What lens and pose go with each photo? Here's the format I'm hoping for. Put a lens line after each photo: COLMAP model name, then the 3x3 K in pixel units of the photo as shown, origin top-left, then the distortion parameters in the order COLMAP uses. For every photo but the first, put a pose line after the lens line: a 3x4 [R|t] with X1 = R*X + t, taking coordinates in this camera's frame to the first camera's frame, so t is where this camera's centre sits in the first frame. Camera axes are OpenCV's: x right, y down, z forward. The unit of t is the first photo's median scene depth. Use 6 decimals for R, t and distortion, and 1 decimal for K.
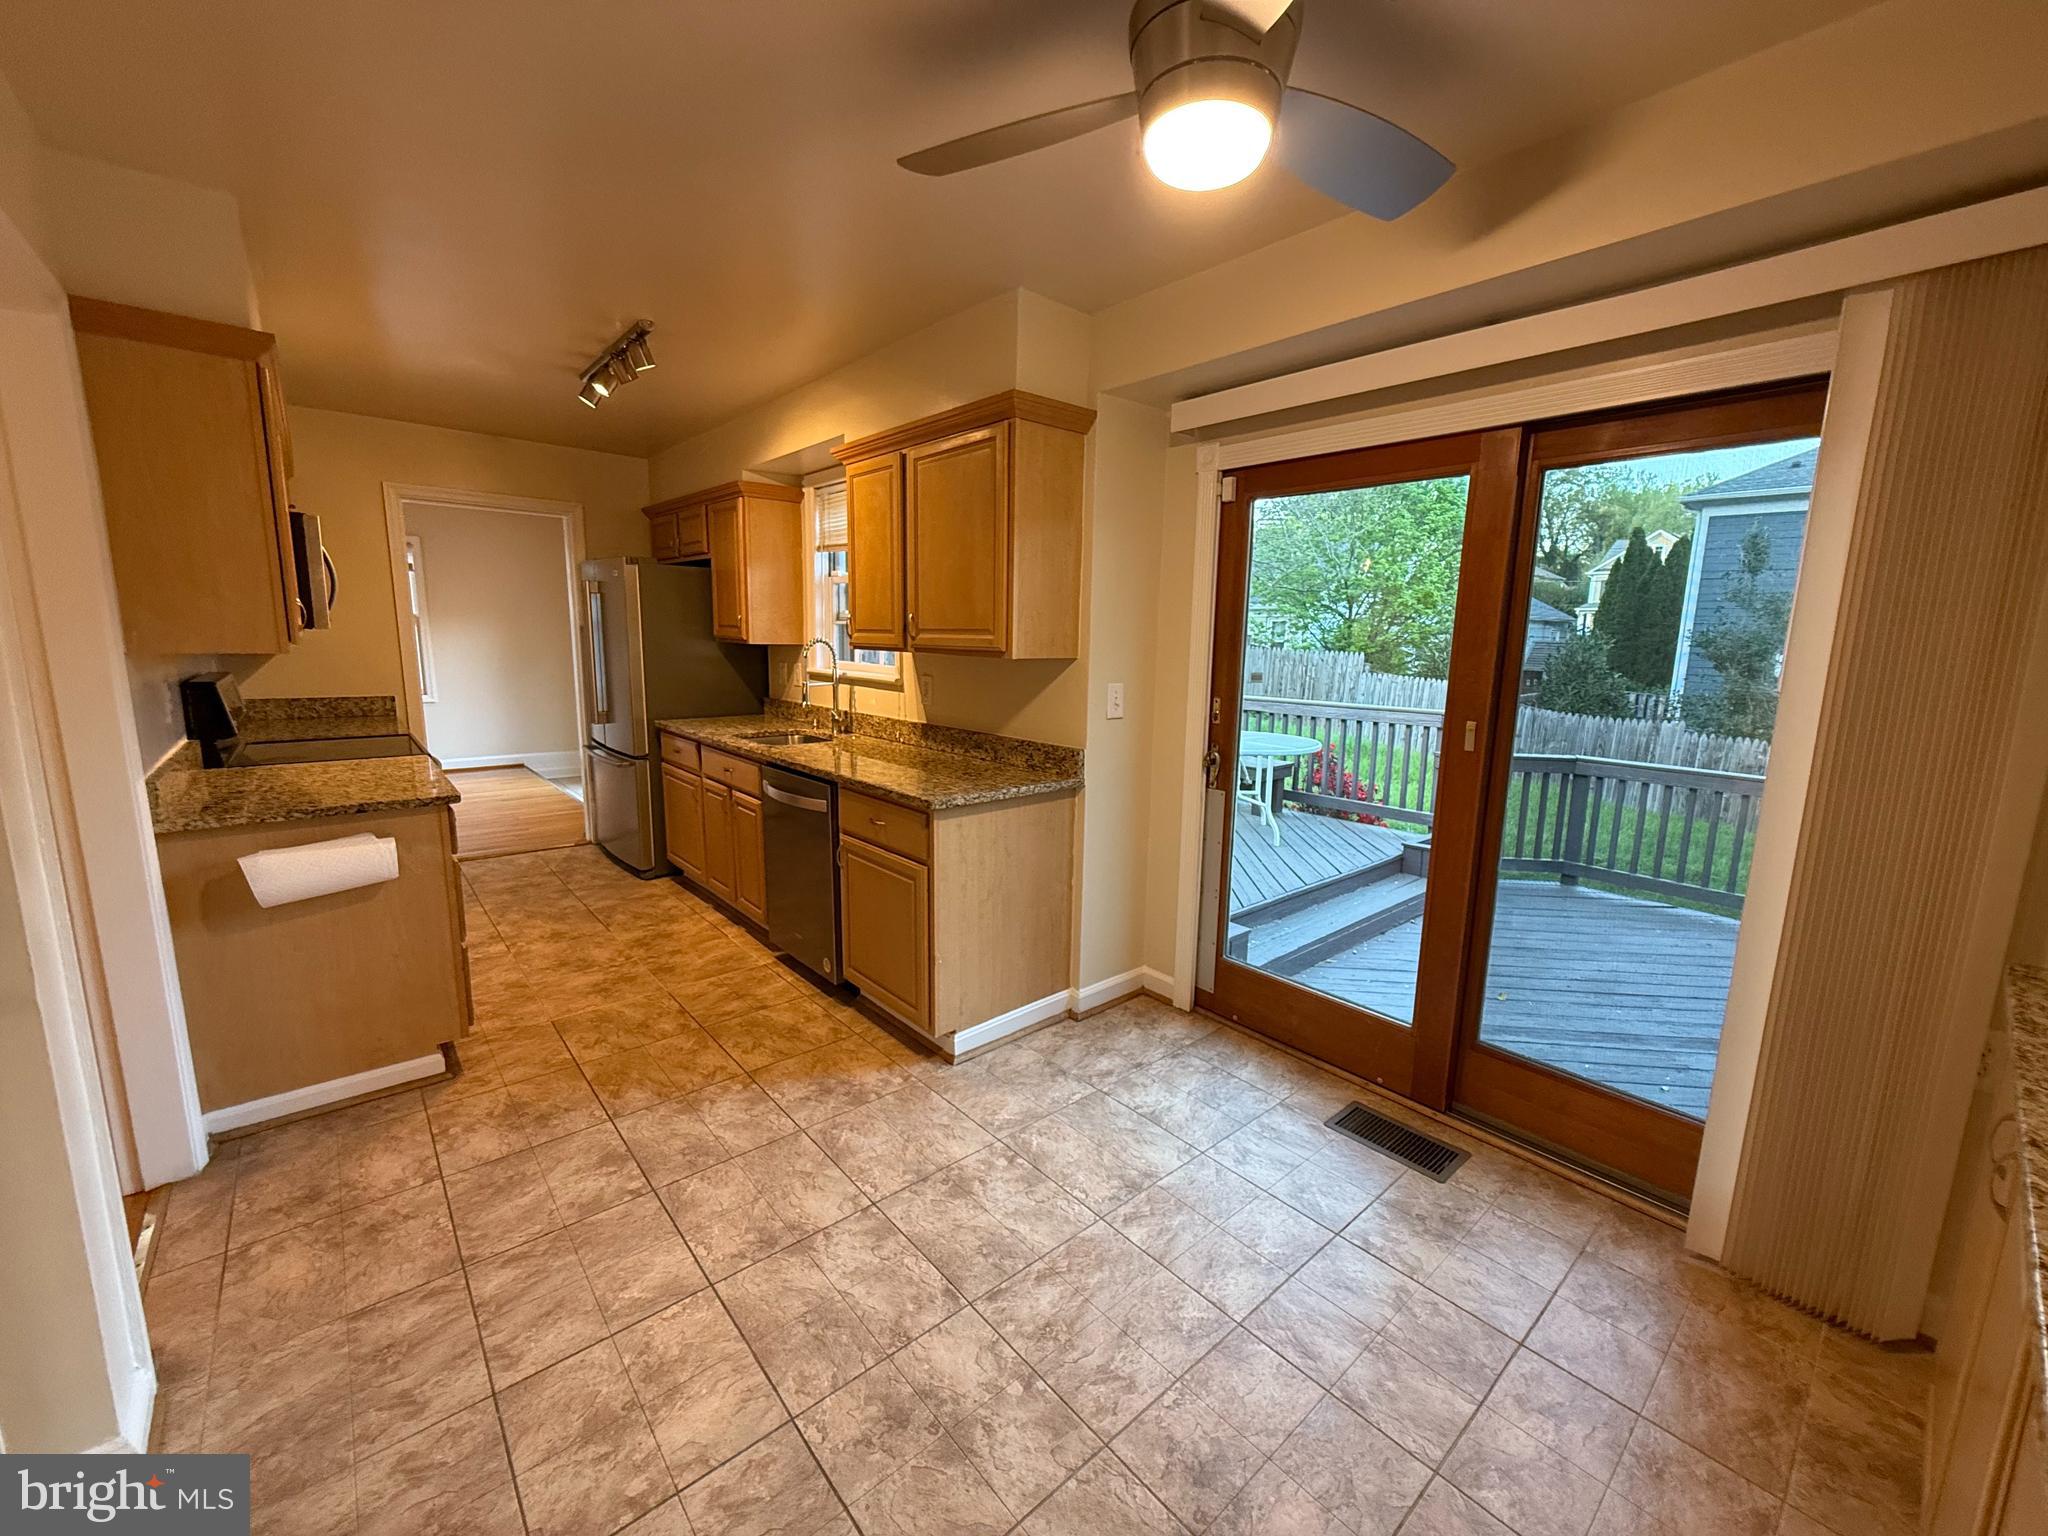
lens RADIAL K [[813.1, 0, 1028.6], [0, 813.1, 772.2], [0, 0, 1]] dist [0.000708, -0.000496]
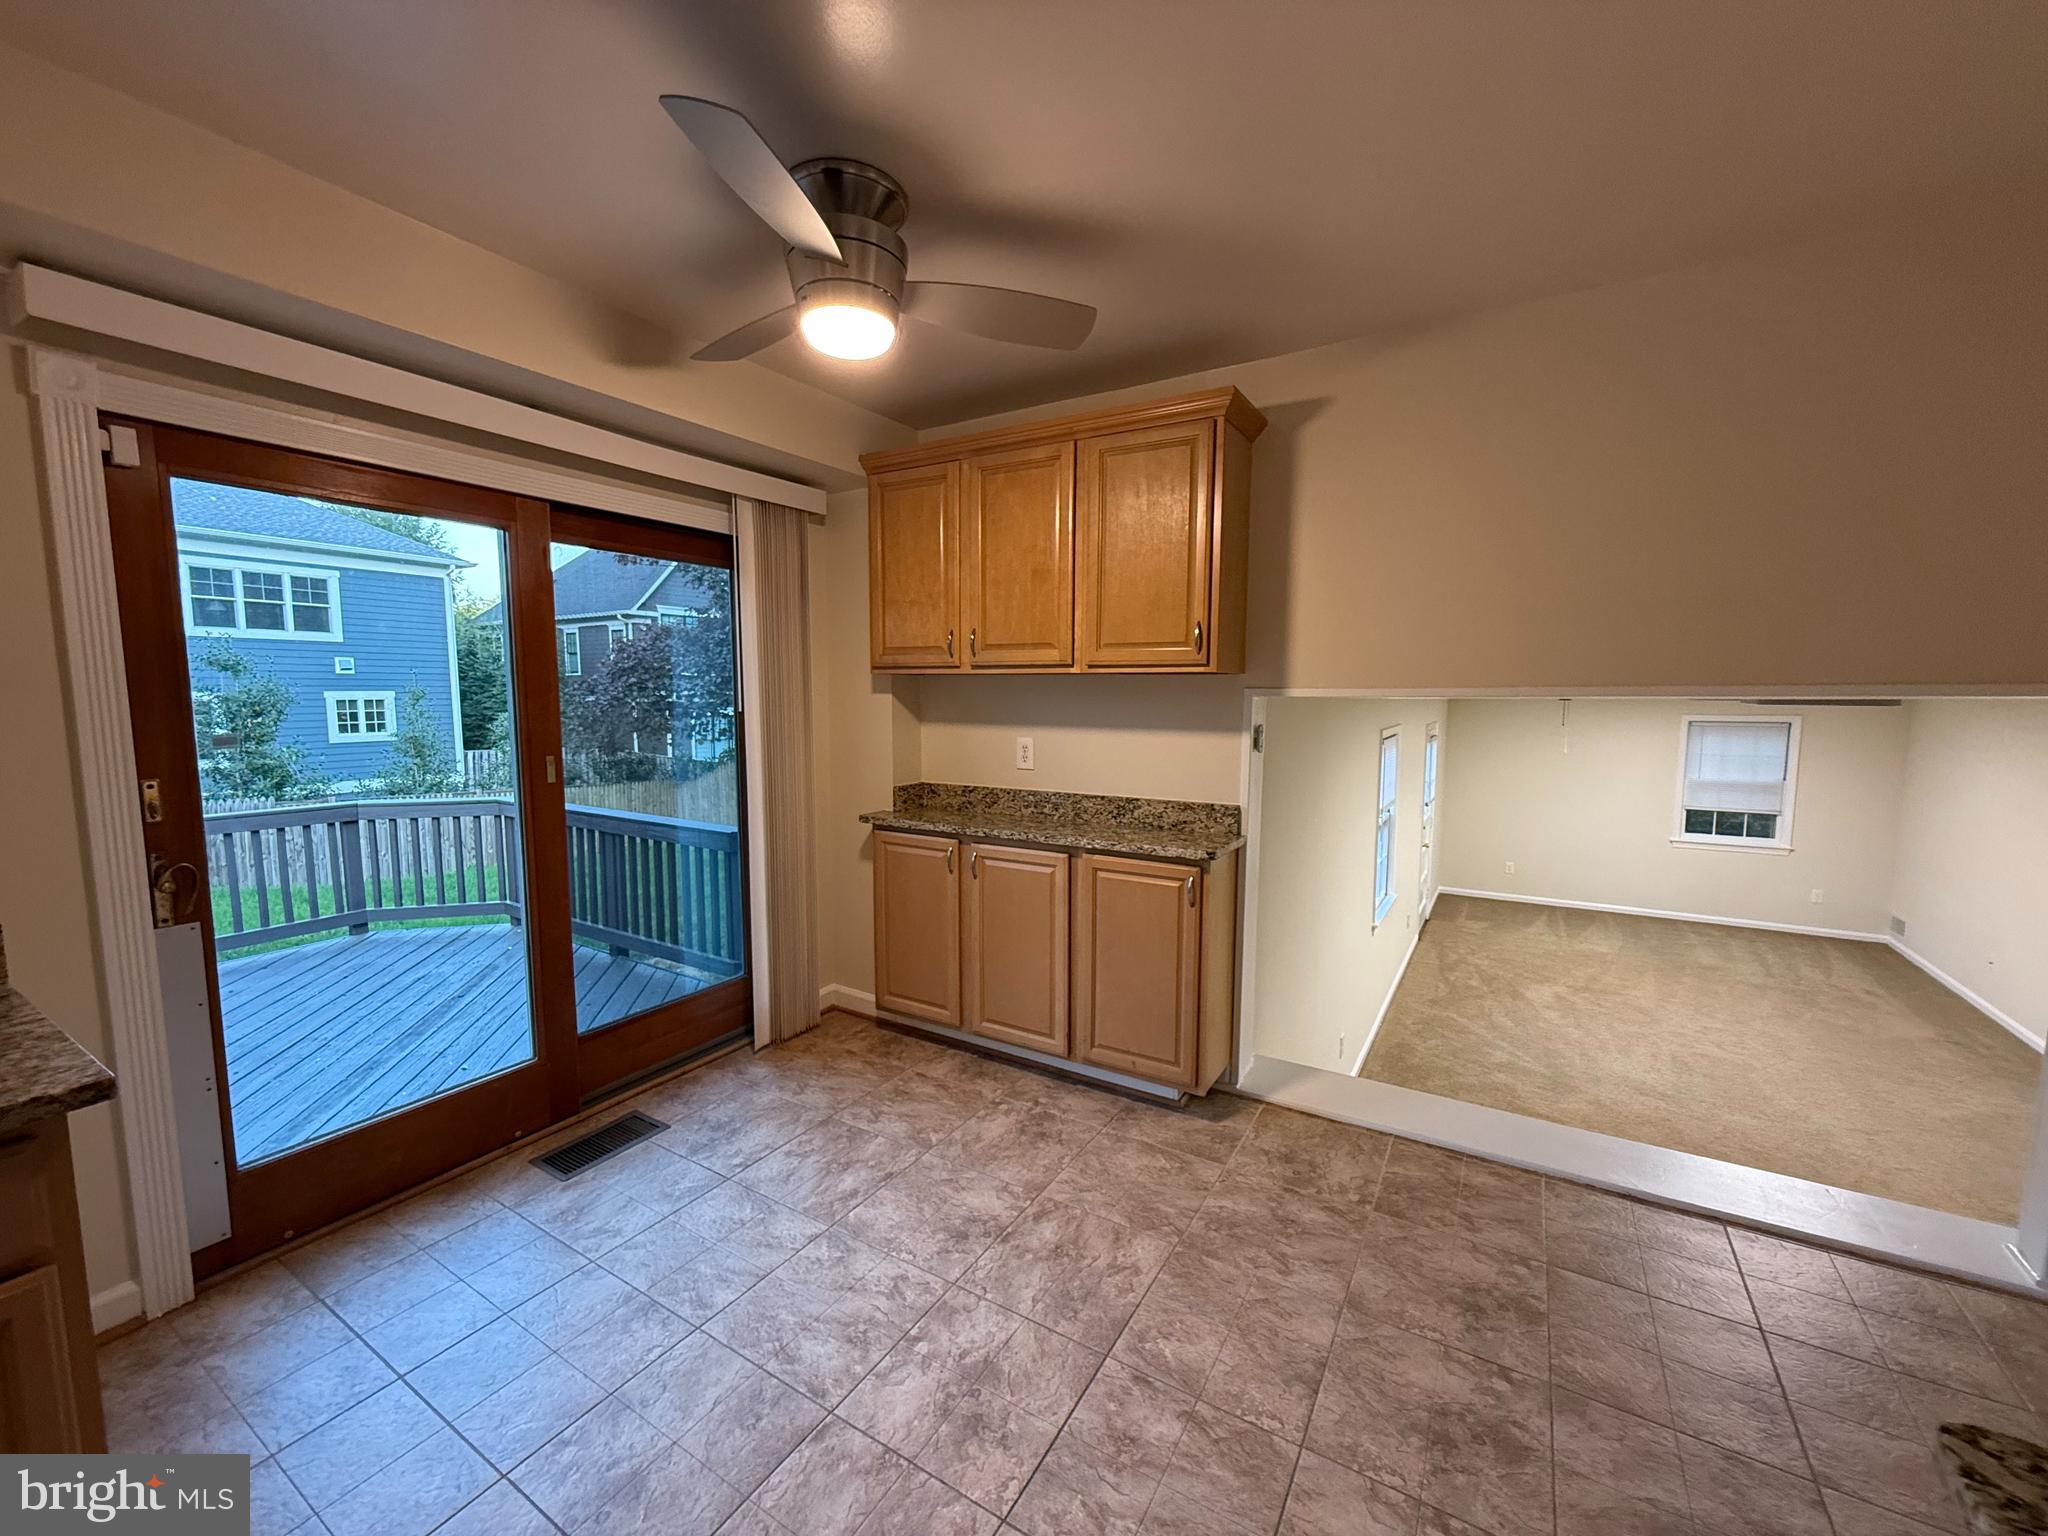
lens RADIAL K [[813.1, 0, 1028.6], [0, 813.1, 772.2], [0, 0, 1]] dist [0.000708, -0.000496]
pose [[-0.307081, -0.114975, 0.944713, -0.847655], [0.149357, 0.974552, 0.167155, -0.154848], [-0.939890, 0.192430, -0.282094, 0.835783]]
